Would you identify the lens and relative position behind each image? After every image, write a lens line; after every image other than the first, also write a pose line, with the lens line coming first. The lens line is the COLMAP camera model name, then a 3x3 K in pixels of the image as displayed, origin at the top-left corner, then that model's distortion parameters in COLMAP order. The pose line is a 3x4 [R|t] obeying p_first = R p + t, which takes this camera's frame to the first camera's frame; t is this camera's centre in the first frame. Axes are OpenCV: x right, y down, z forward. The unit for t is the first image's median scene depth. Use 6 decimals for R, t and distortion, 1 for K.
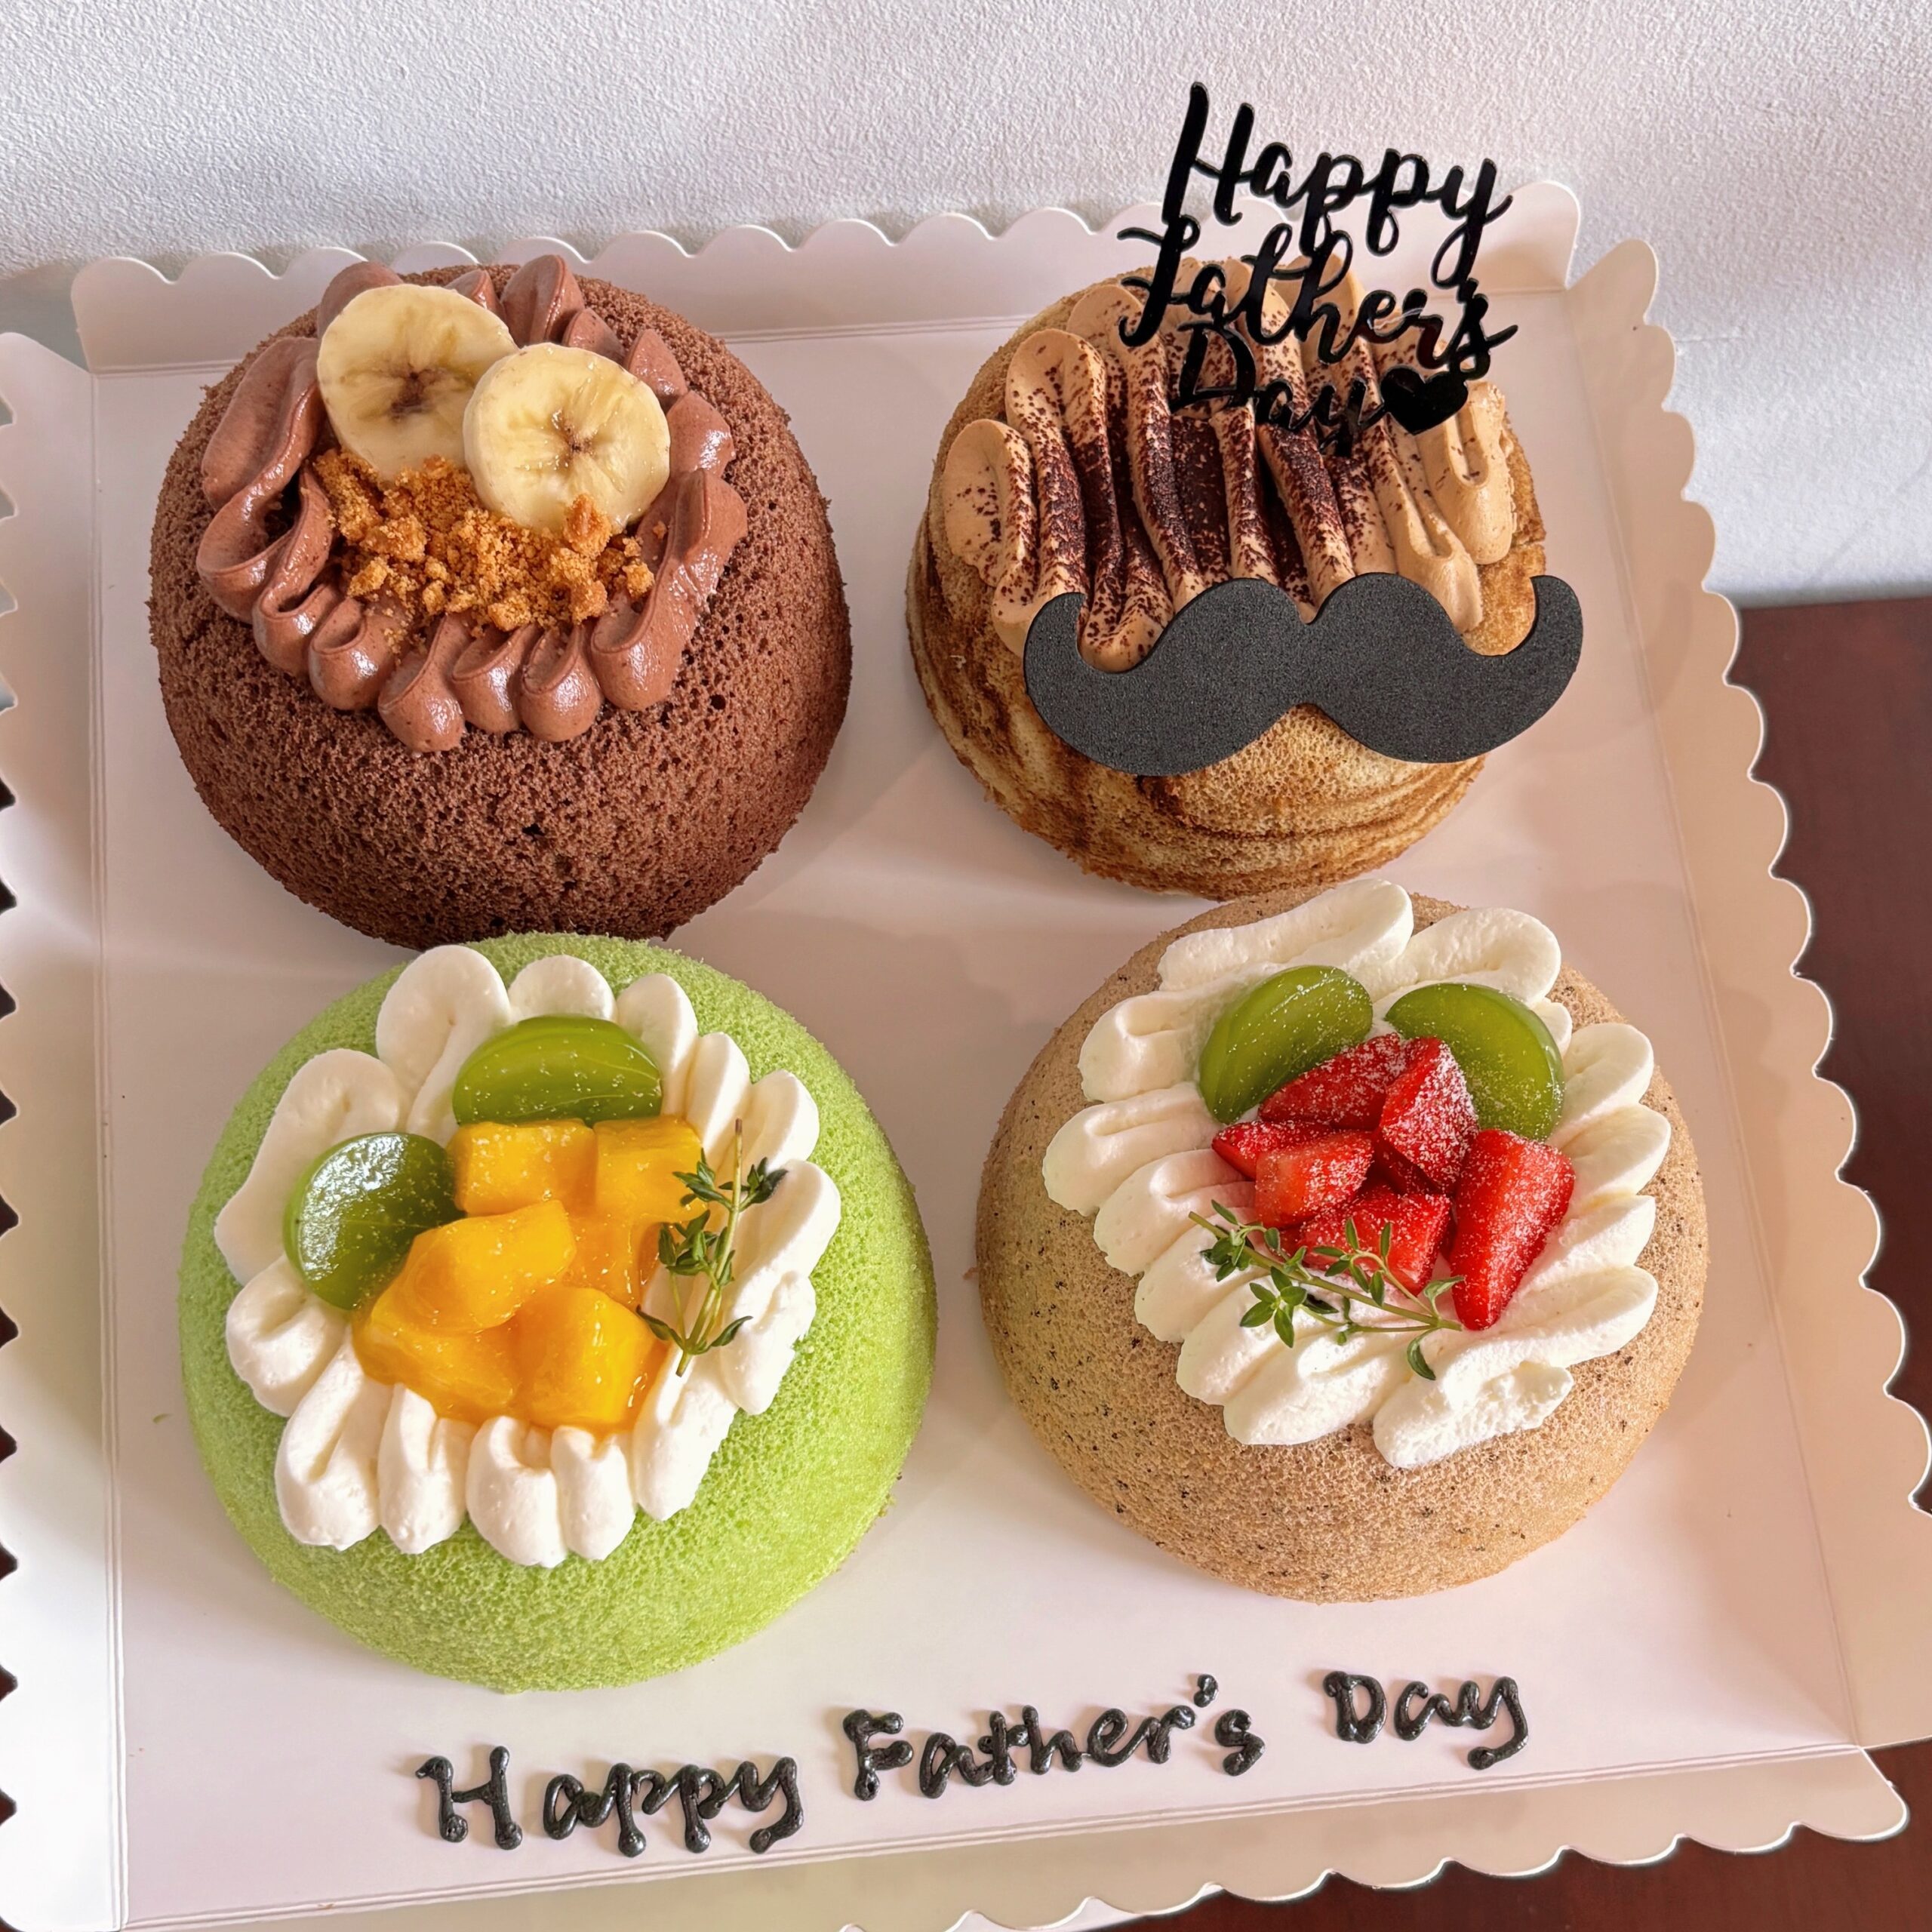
lens RADIAL K [[2150.2, 0, 1100.9], [0, 2150.2, 1171.2], [0, 0, 1]] dist [0.067657, -0.138879]
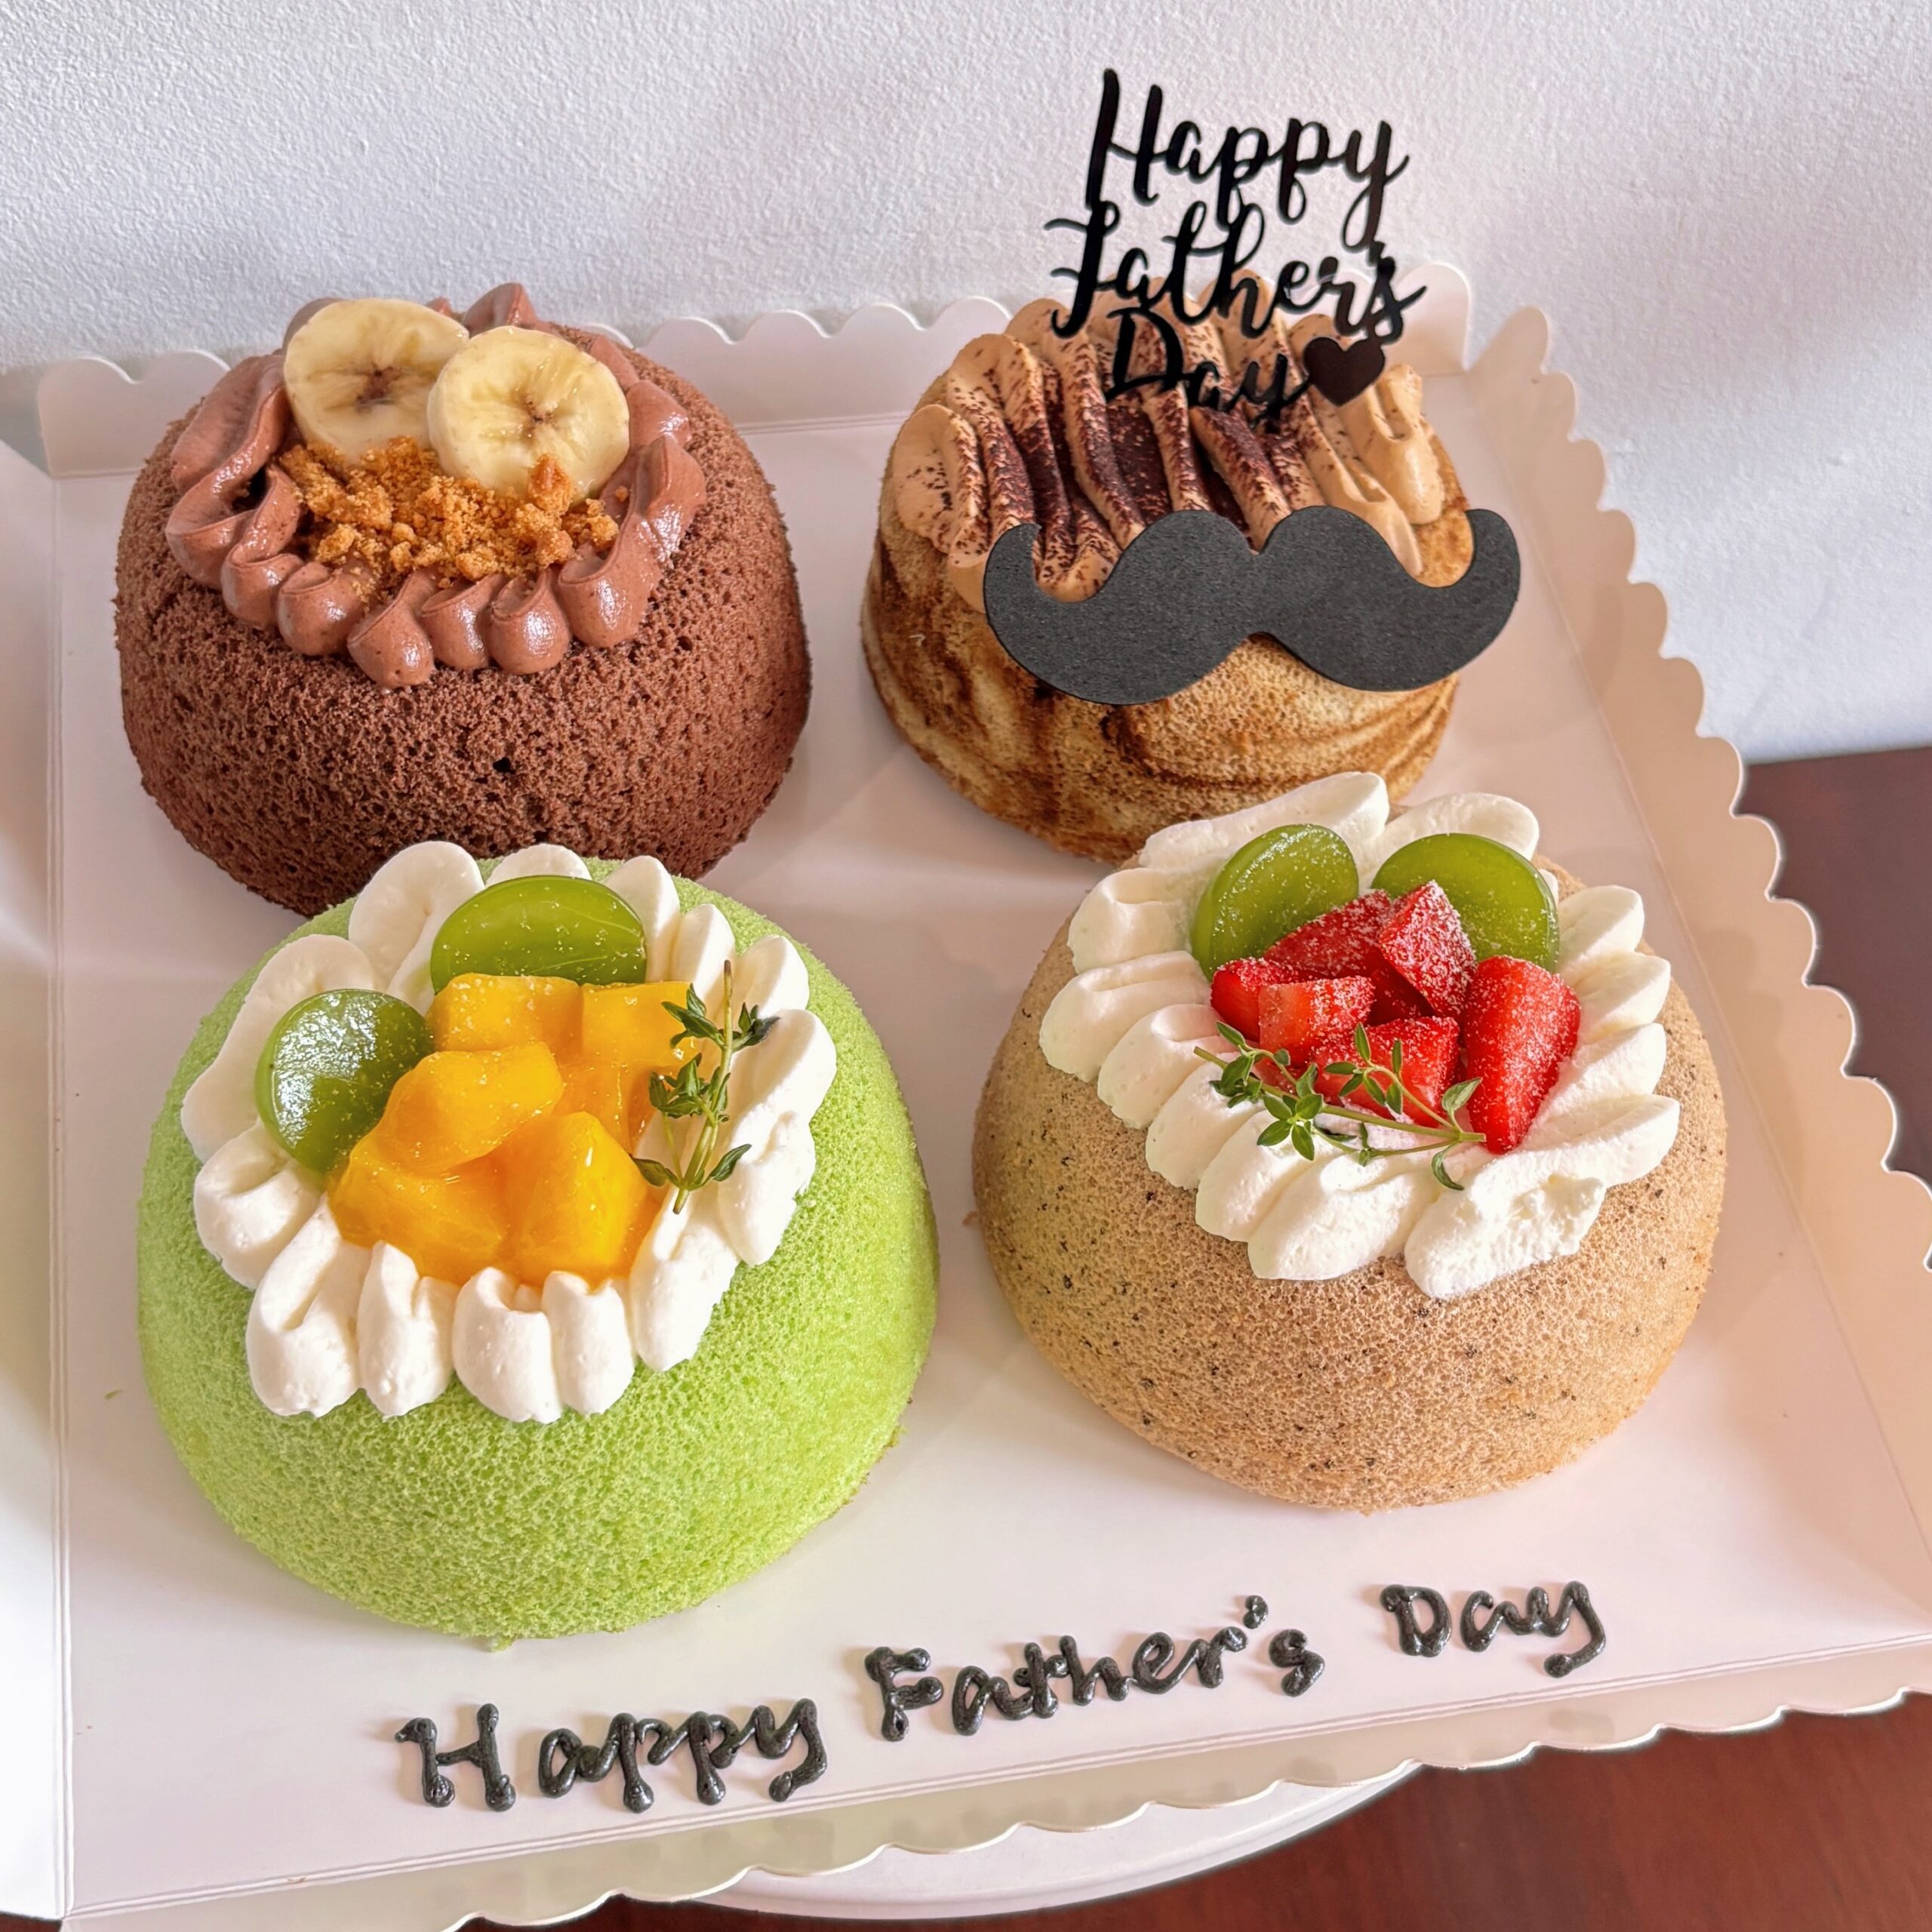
lens RADIAL K [[2204.0, 0, 1122.5], [0, 2204.0, 1045.3], [0, 0, 1]] dist [0.099521, -0.231416]
pose [[0.996563, -0.074047, 0.037134, -0.025788], [0.080384, 0.972718, -0.217621, 0.212498], [-0.020007, 0.219858, 0.975327, 0.023526]]
